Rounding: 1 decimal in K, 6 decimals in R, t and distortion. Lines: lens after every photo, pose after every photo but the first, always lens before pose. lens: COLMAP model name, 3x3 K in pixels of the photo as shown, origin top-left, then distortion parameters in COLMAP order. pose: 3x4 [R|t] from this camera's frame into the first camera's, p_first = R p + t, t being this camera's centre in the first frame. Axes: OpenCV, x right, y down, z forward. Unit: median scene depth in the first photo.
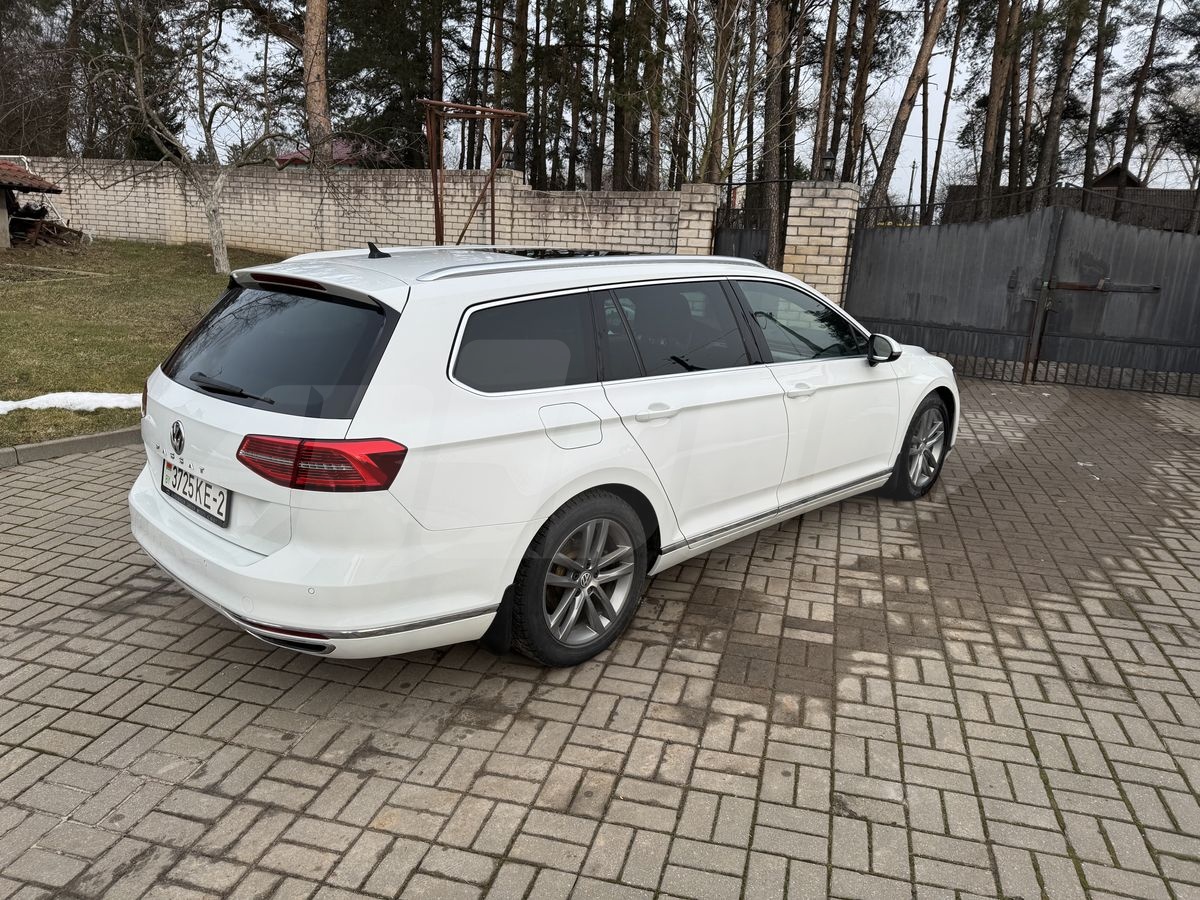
lens RADIAL K [[828.7, 0, 599.2], [0, 828.7, 454.3], [0, 0, 1]] dist [0.081517, -0.110878]
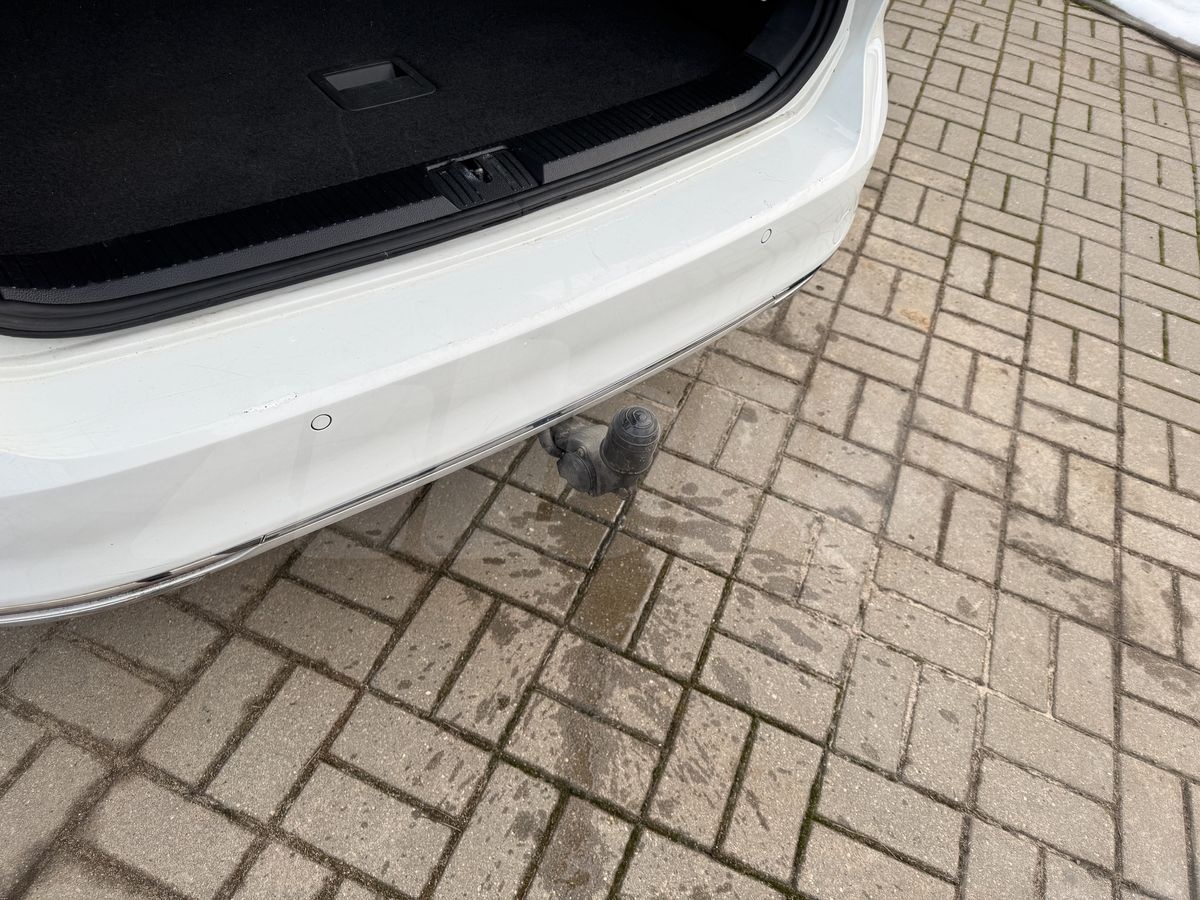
lens RADIAL K [[845.8, 0, 602.6], [0, 845.8, 452.0], [0, 0, 1]] dist [0.020913, -0.023549]
pose [[0.122943, -0.745774, 0.654757, -0.656292], [0.154202, 0.666105, 0.729744, -0.081197], [-0.980361, 0.011248, 0.196893, 0.813959]]
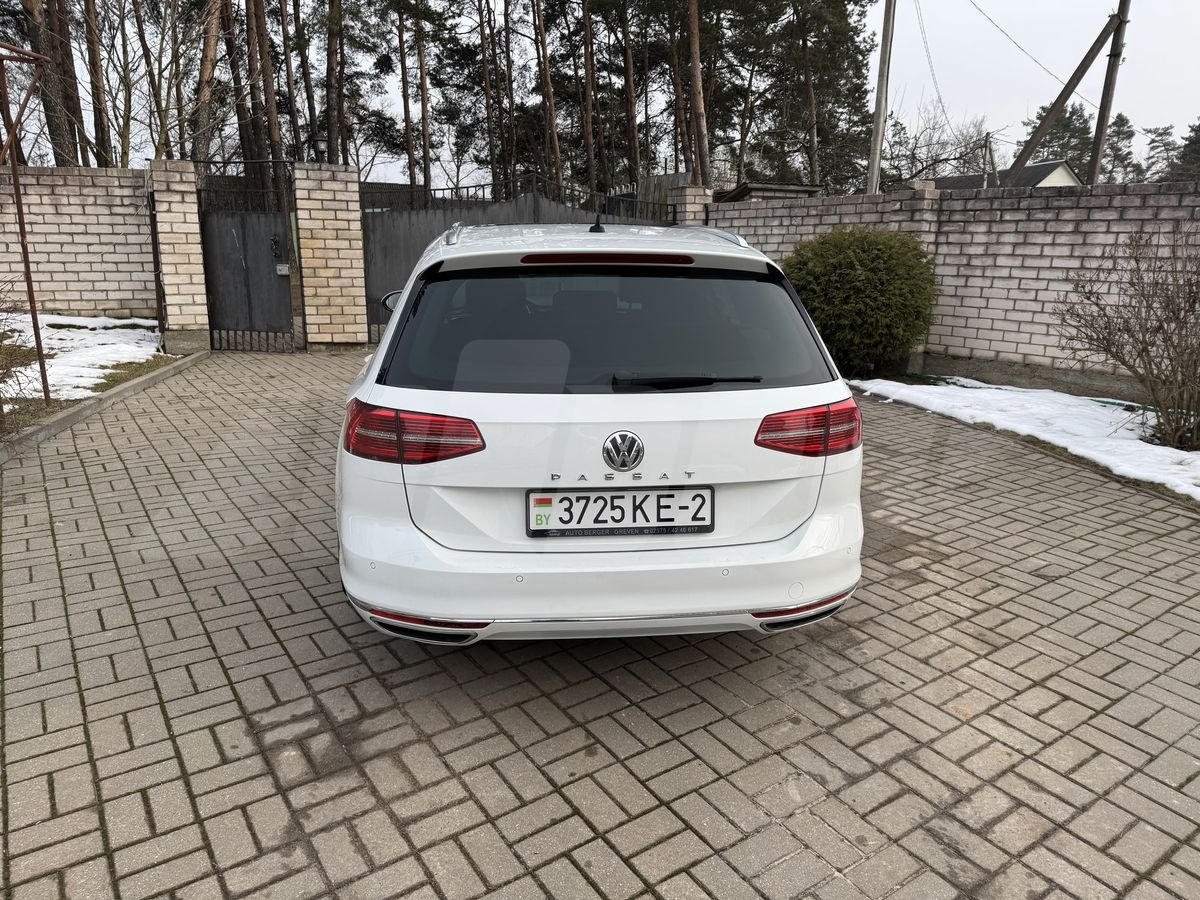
lens RADIAL K [[843.3, 0, 599.0], [0, 843.3, 449.9], [0, 0, 1]] dist [0.038069, -0.047492]
pose [[0.642094, -0.211844, 0.736775, -0.965315], [0.209833, 0.972926, 0.096876, -0.090113], [-0.737350, 0.092396, 0.669162, 0.400806]]
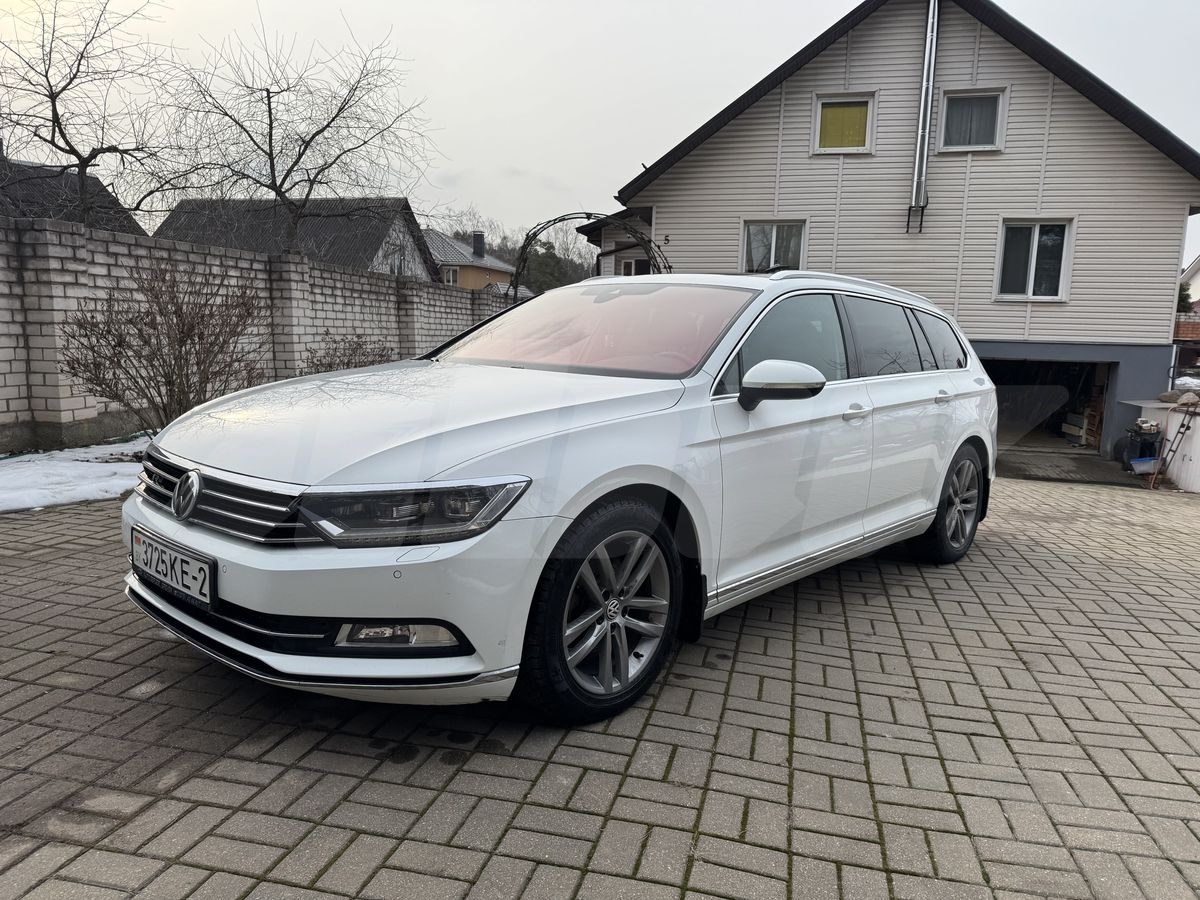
lens RADIAL K [[841.7, 0, 600.5], [0, 841.7, 448.6], [0, 0, 1]] dist [0.035990, -0.042335]
pose [[-0.996837, -0.062708, -0.048826, 0.270164], [-0.076713, 0.919762, 0.384907, -0.550297], [0.020772, 0.387435, -0.921663, 2.571886]]
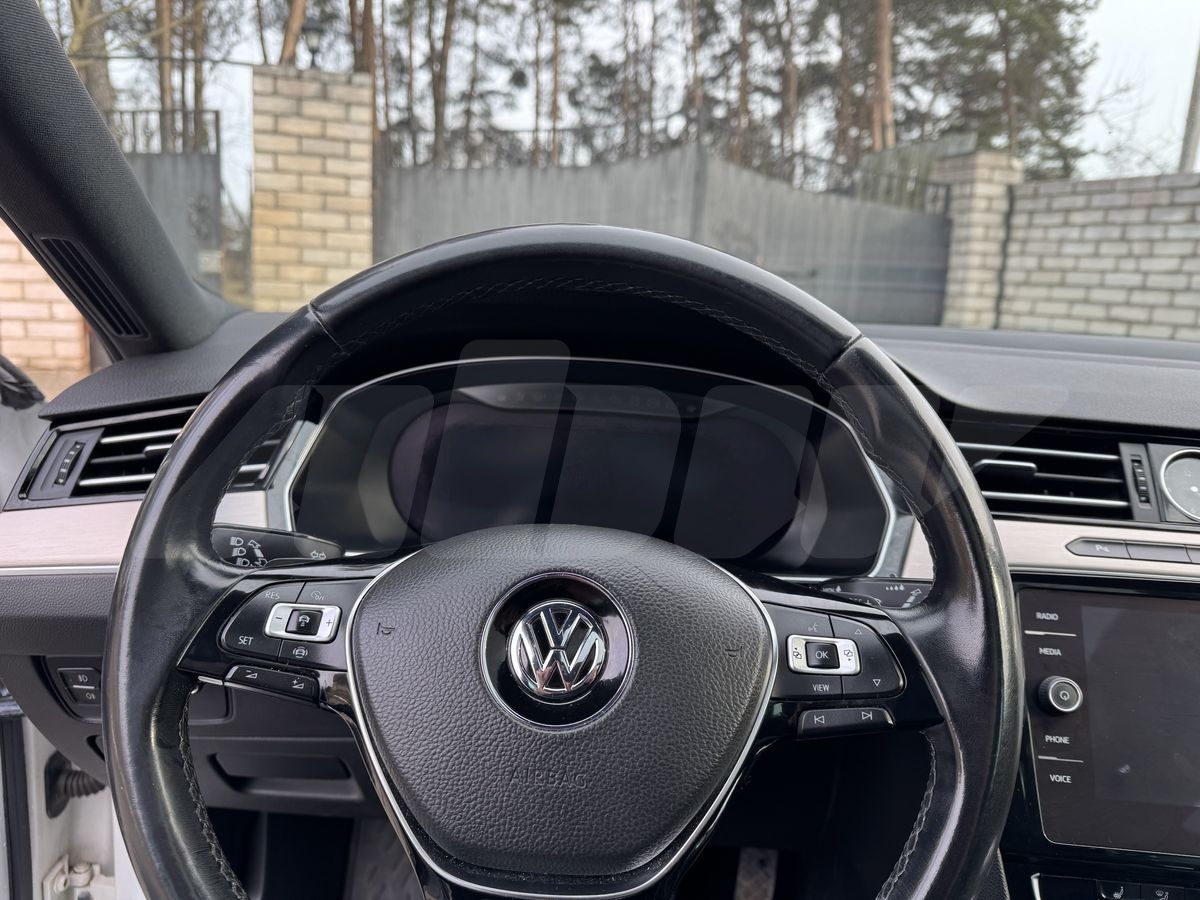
lens RADIAL K [[869.6, 0, 598.2], [0, 869.6, 454.0], [0, 0, 1]] dist [-0.024694, 0.004346]
pose [[0.748168, -0.129459, 0.650758, 0.063399], [0.146492, 0.988807, 0.028290, -0.237947], [-0.647136, 0.074165, 0.758758, 1.477173]]
